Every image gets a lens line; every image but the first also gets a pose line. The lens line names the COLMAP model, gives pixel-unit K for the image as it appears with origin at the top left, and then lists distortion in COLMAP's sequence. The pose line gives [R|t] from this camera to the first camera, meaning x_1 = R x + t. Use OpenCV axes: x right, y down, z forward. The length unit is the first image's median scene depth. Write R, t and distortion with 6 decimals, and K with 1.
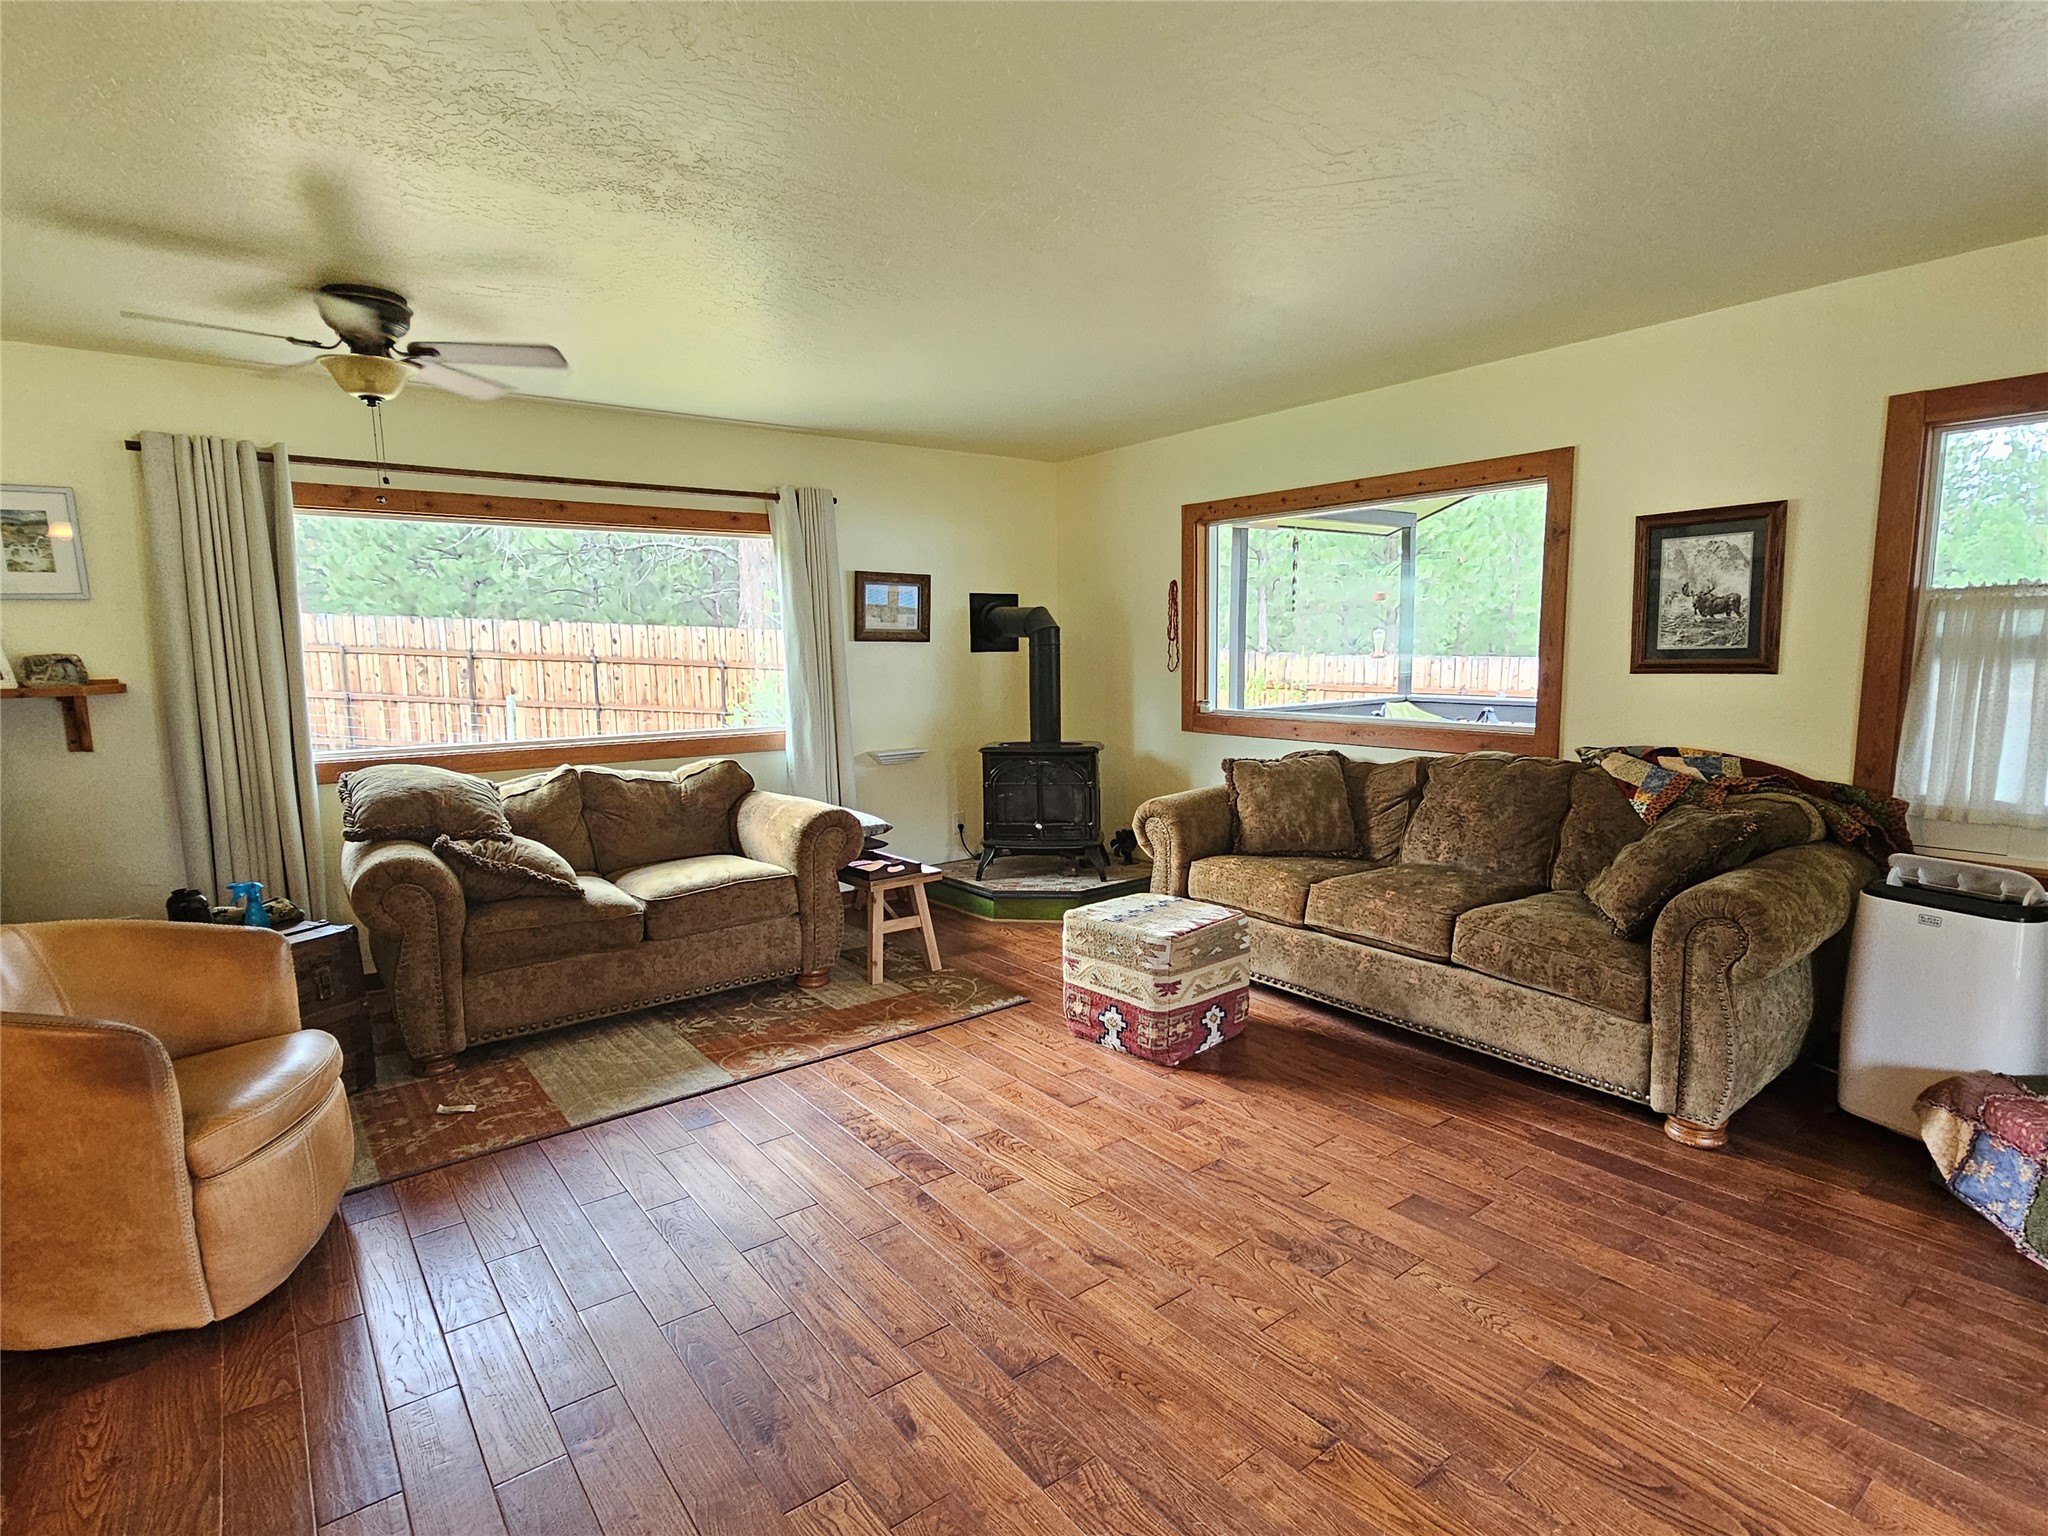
lens RADIAL K [[1036.5, 0, 1021.7], [0, 1036.5, 773.7], [0, 0, 1]] dist [0.000094, 0.000360]
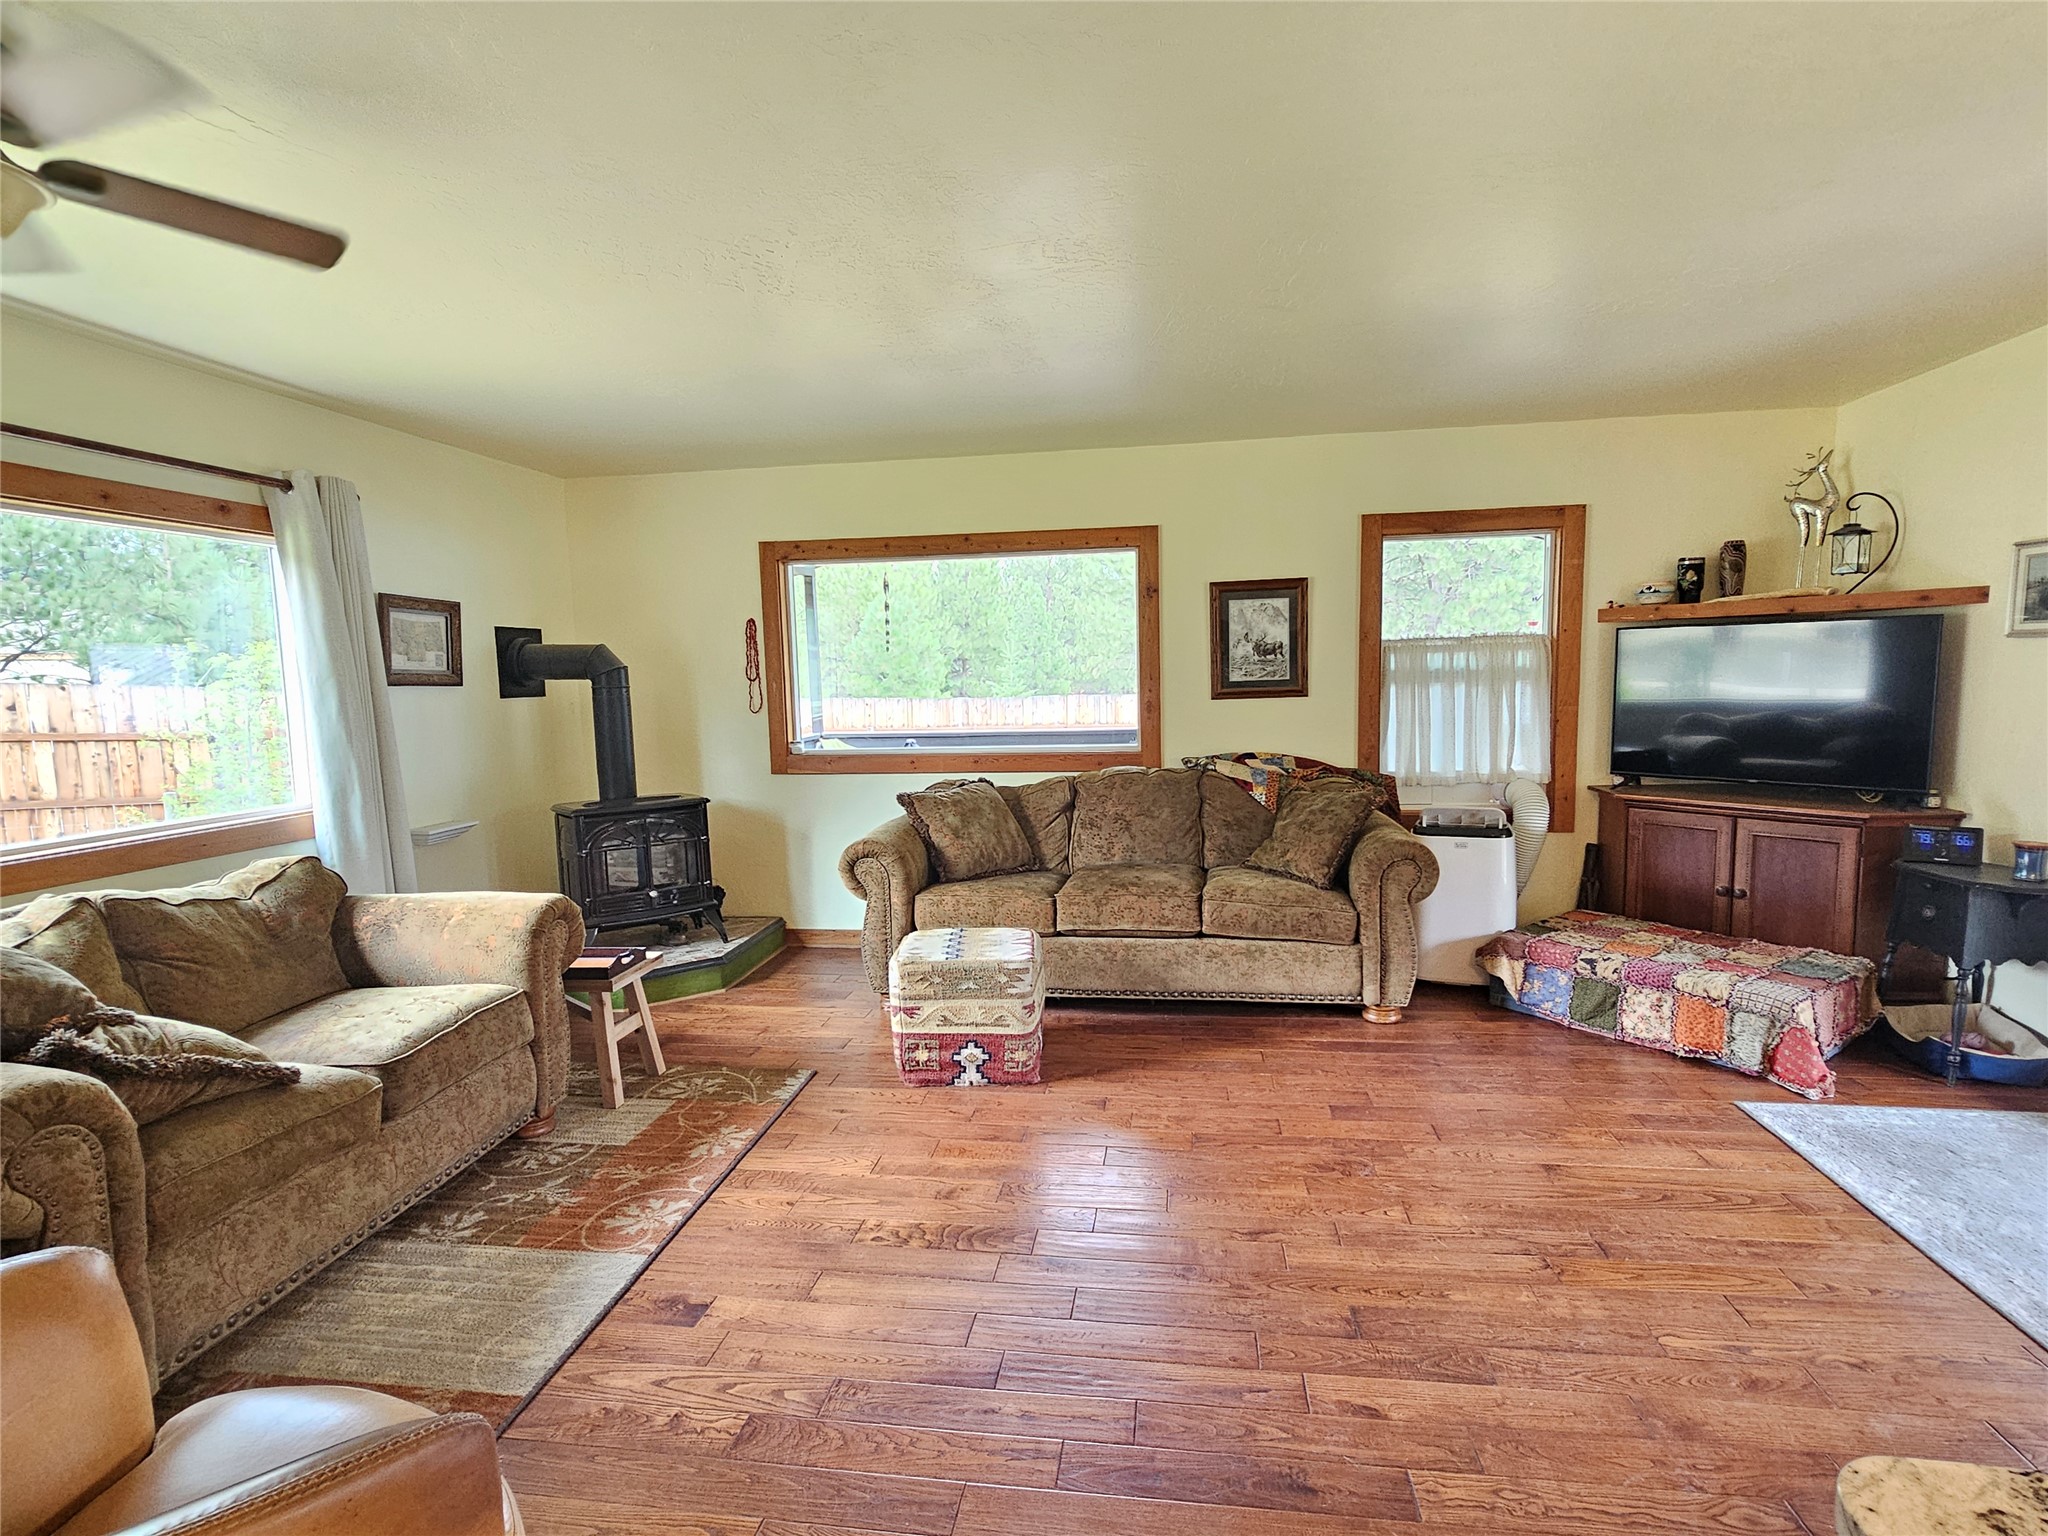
lens RADIAL K [[1036.5, 0, 1019.7], [0, 1036.5, 773.1], [0, 0, 1]] dist [0.000094, 0.000360]
pose [[0.725381, -0.070578, 0.684720, -0.520848], [0.100743, 0.994904, -0.004176, -0.022882], [-0.680936, 0.072010, 0.728794, 0.214332]]
